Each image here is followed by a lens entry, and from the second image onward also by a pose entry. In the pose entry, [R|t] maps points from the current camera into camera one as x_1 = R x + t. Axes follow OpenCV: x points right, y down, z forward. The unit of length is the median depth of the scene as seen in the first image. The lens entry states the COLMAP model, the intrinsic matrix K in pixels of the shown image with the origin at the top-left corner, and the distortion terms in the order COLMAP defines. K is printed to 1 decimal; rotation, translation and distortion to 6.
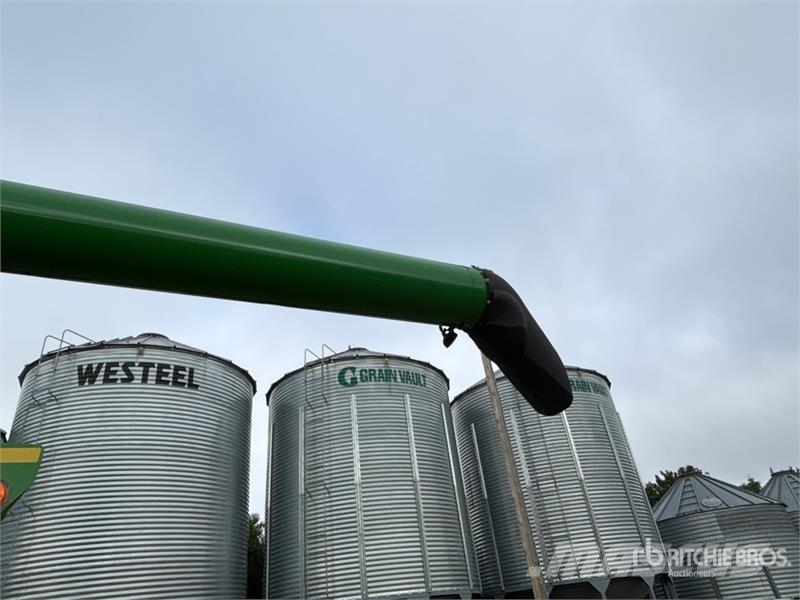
lens RADIAL K [[518.3, 0, 398.1], [0, 518.3, 303.0], [0, 0, 1]] dist [0.036401, -0.057938]
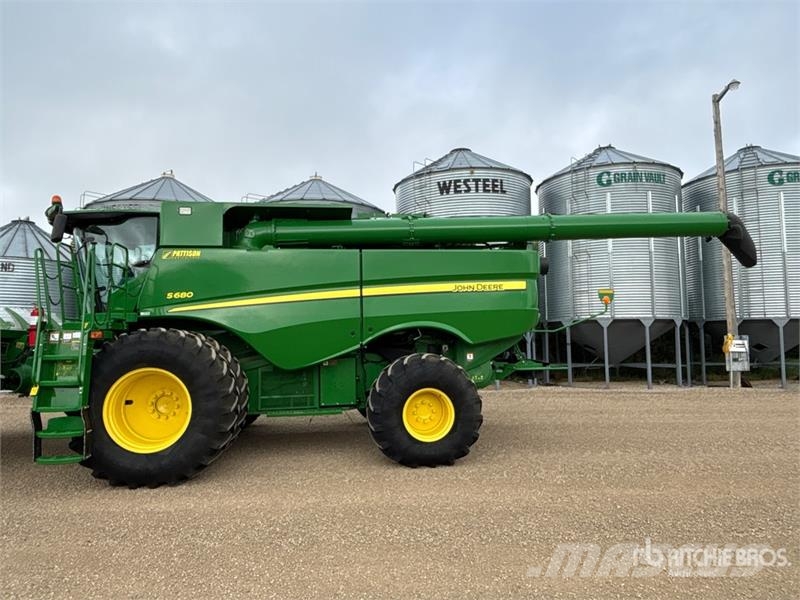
lens RADIAL K [[518.3, 0, 398.1], [0, 518.3, 303.0], [0, 0, 1]] dist [0.036401, -0.057938]
pose [[0.939528, 0.071163, -0.334998, -0.130373], [0.099273, 0.879586, 0.465268, -0.283826], [0.327770, -0.470388, 0.819330, -0.509193]]
